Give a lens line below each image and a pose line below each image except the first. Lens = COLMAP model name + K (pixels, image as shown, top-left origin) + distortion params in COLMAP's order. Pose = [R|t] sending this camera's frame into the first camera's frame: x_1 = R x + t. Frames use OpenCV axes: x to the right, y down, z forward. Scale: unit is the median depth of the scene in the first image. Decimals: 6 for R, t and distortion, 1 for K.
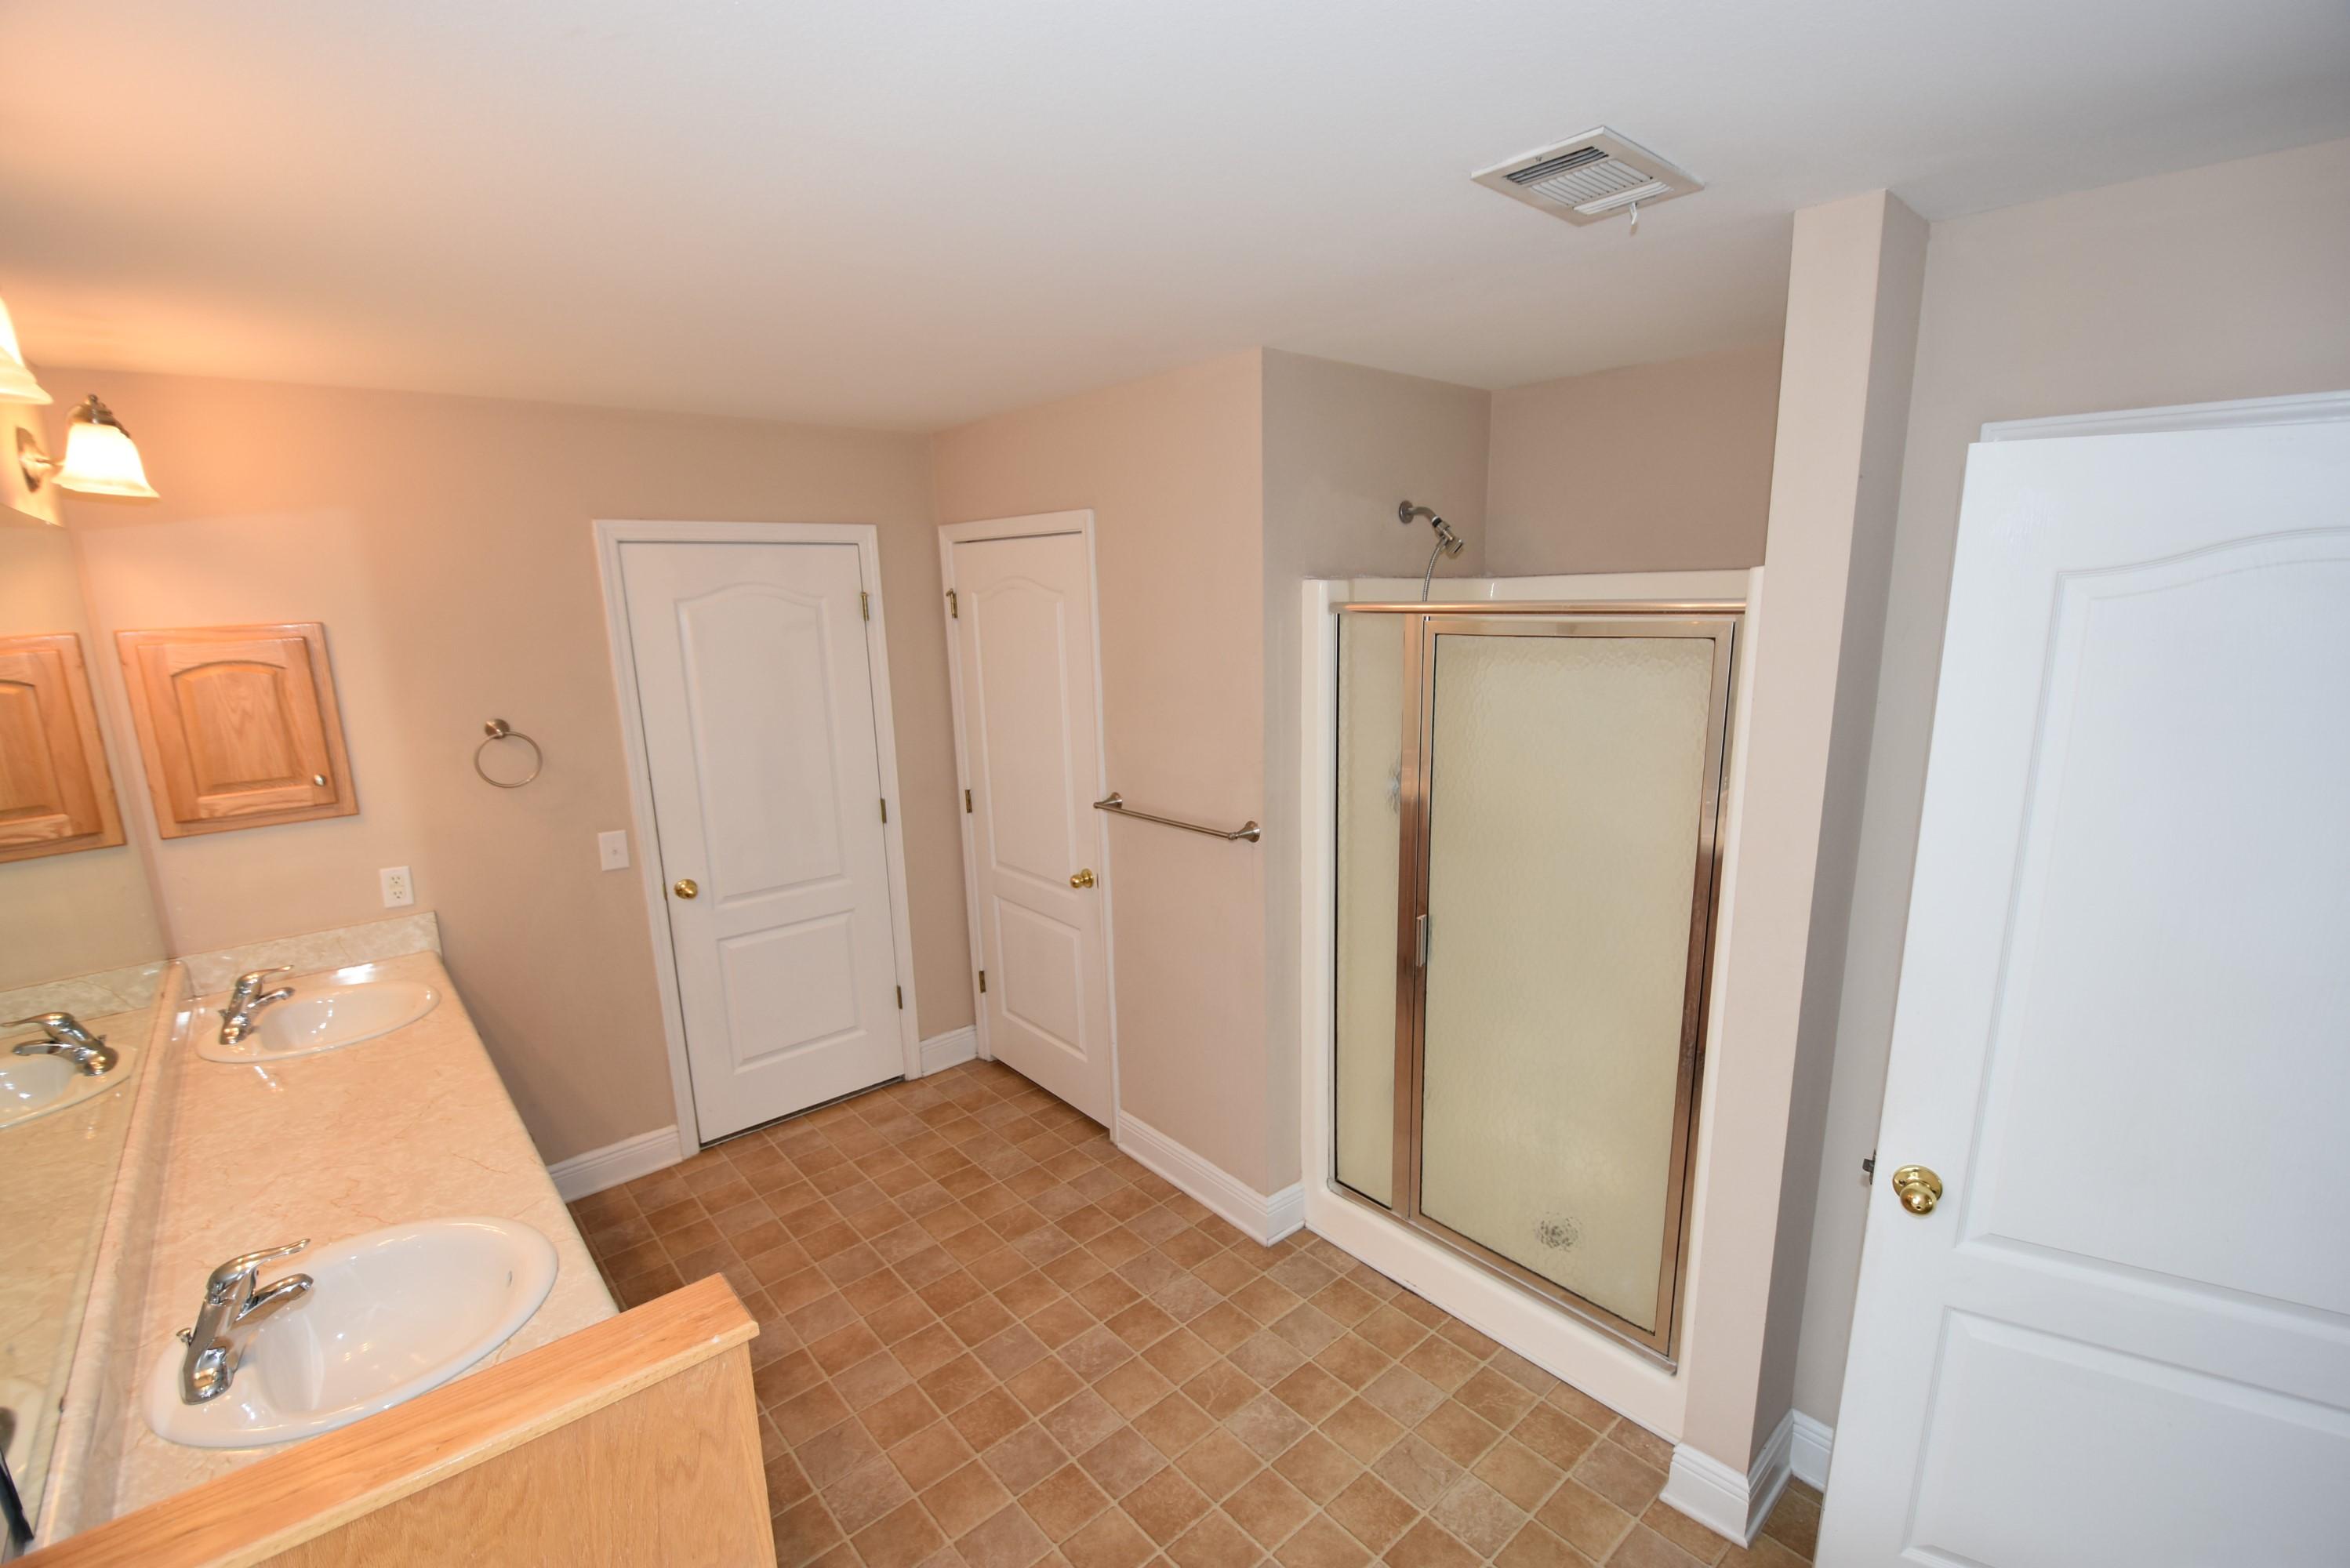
lens RADIAL K [[1029.8, 0, 1186.5], [0, 1029.8, 802.6], [0, 0, 1]] dist [0.010417, -0.022111]
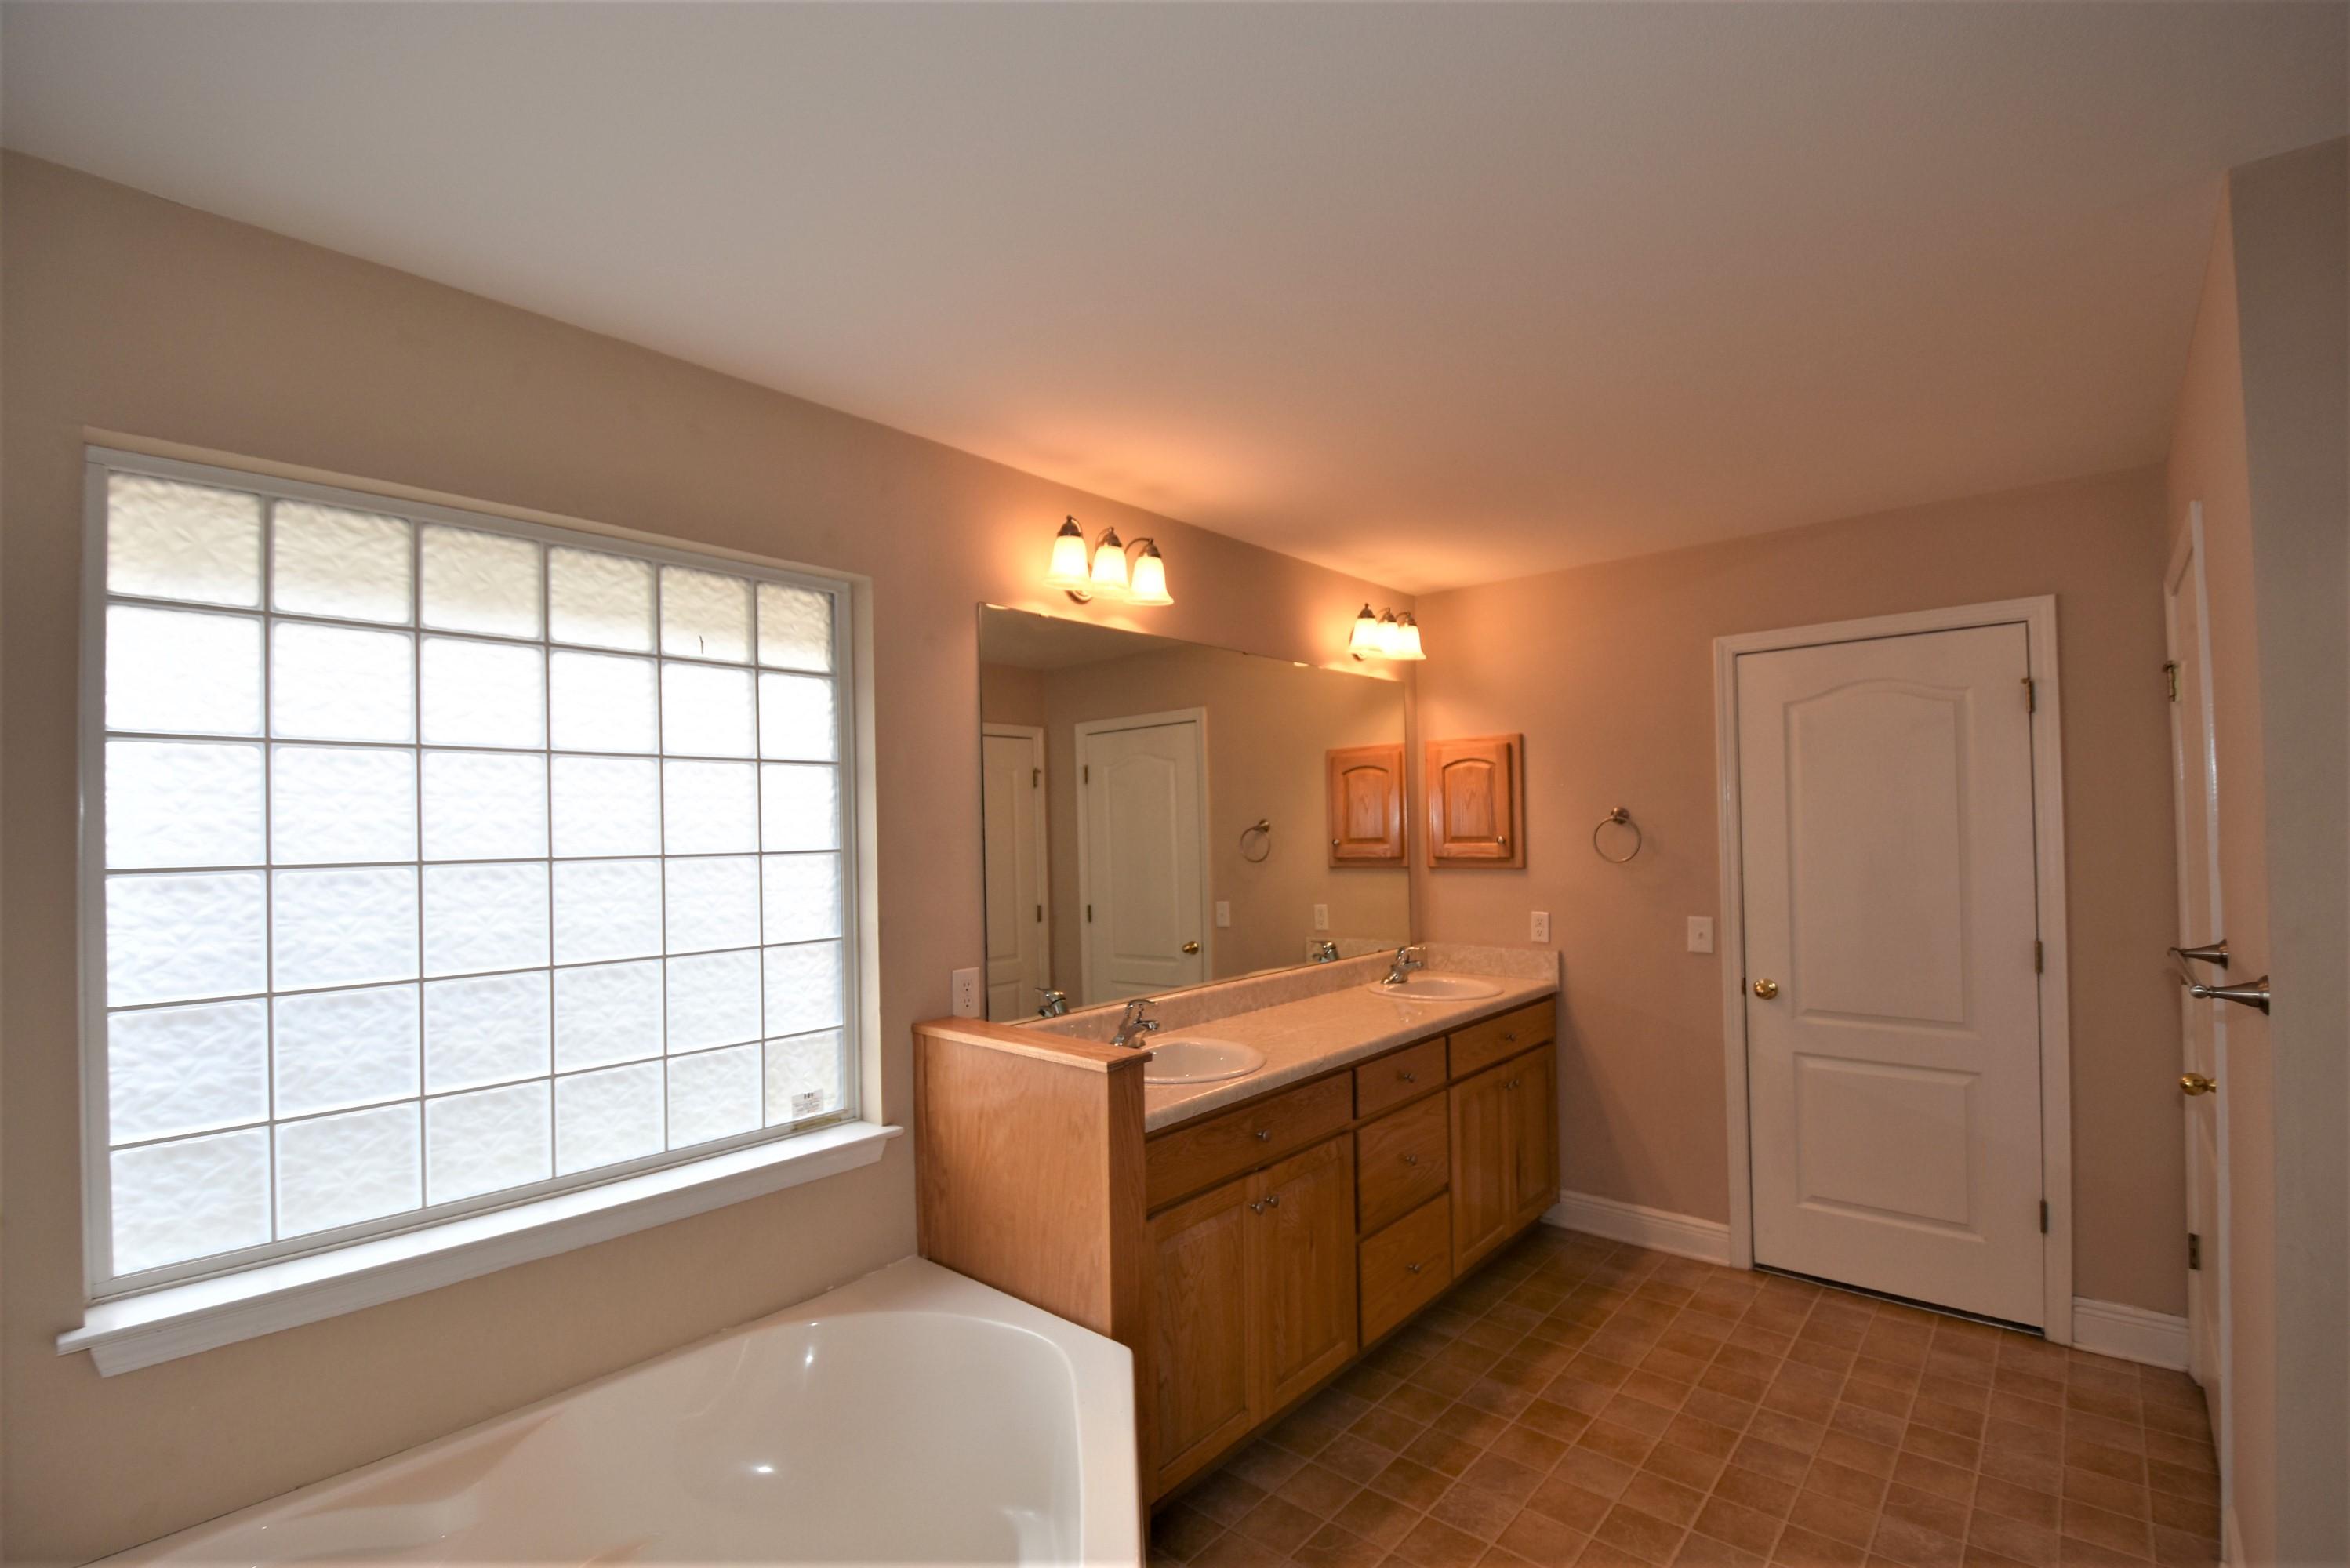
lens RADIAL K [[1034.9, 0, 1182.2], [0, 1034.9, 806.0], [0, 0, 1]] dist [0.031014, -0.023948]
pose [[0.131981, 0.000264, -0.991252, 0.459268], [-0.187967, 0.981863, -0.024766, 0.042983], [0.973267, 0.189591, 0.129637, 0.303355]]
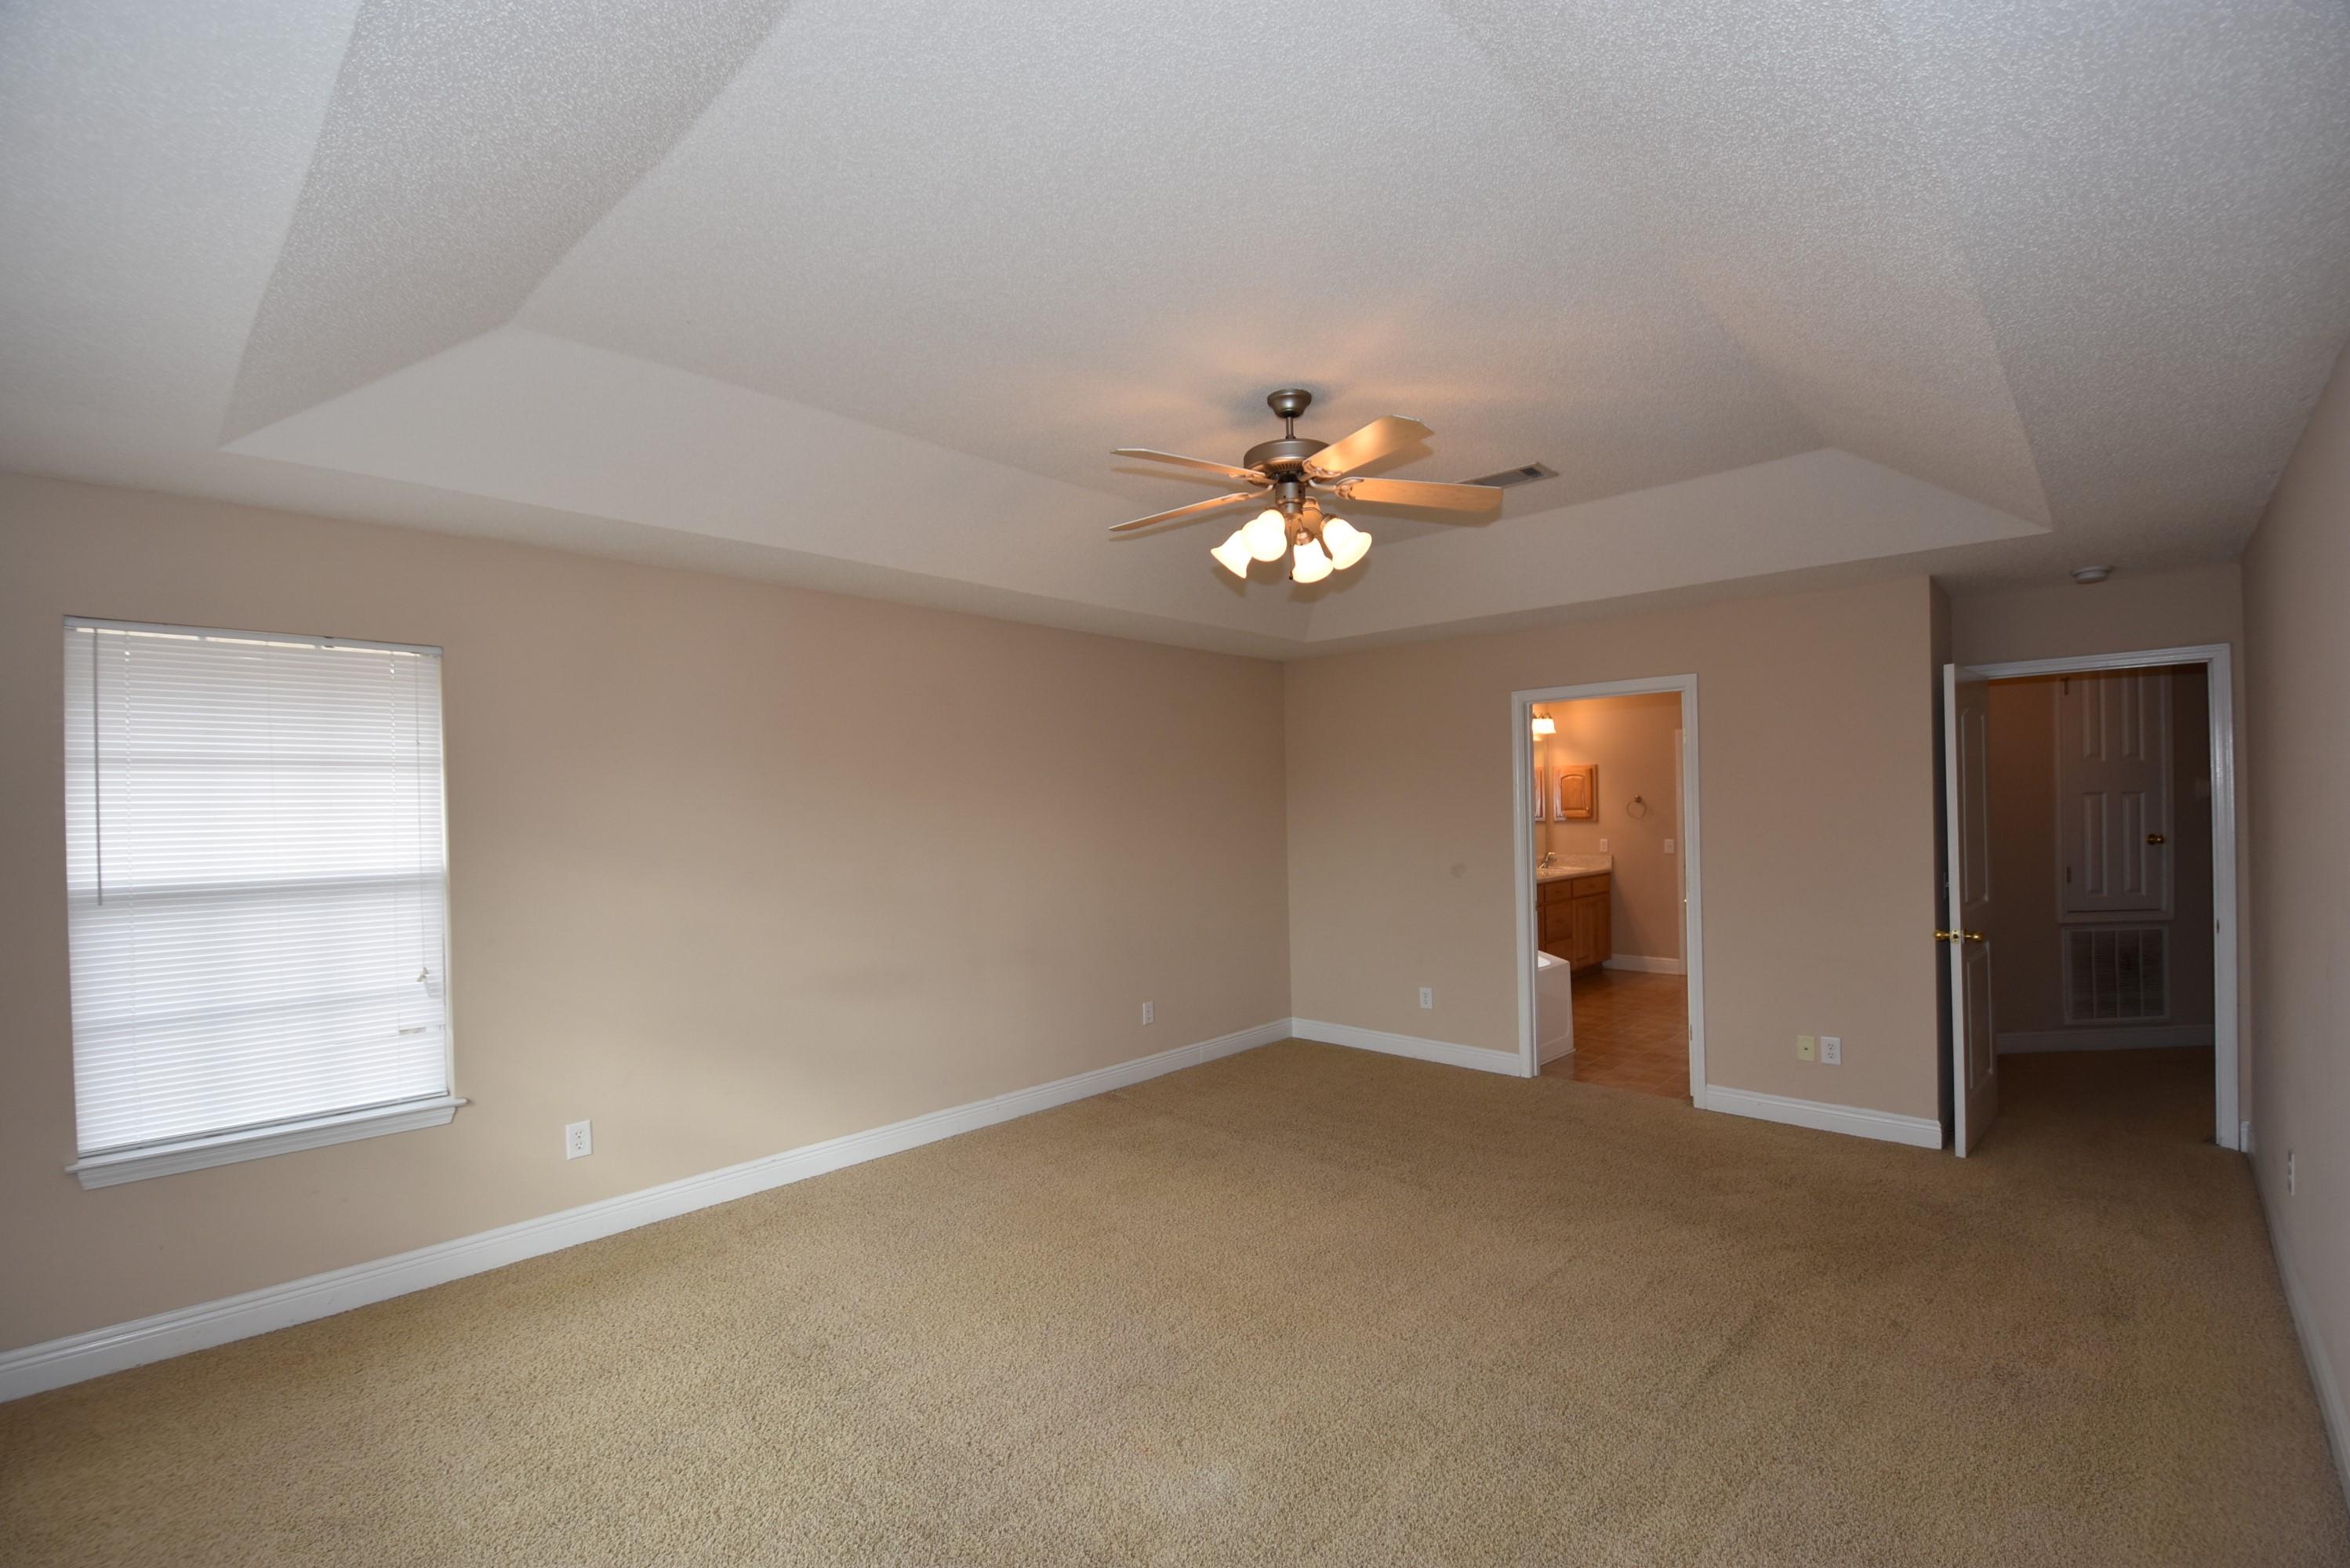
lens RADIAL K [[1034.9, 0, 1182.2], [0, 1034.9, 806.0], [0, 0, 1]] dist [0.031014, -0.023948]
pose [[0.085340, 0.022878, -0.996089, 2.062712], [-0.190456, 0.981676, 0.006230, 0.167612], [0.977979, 0.189180, 0.088134, -0.514633]]
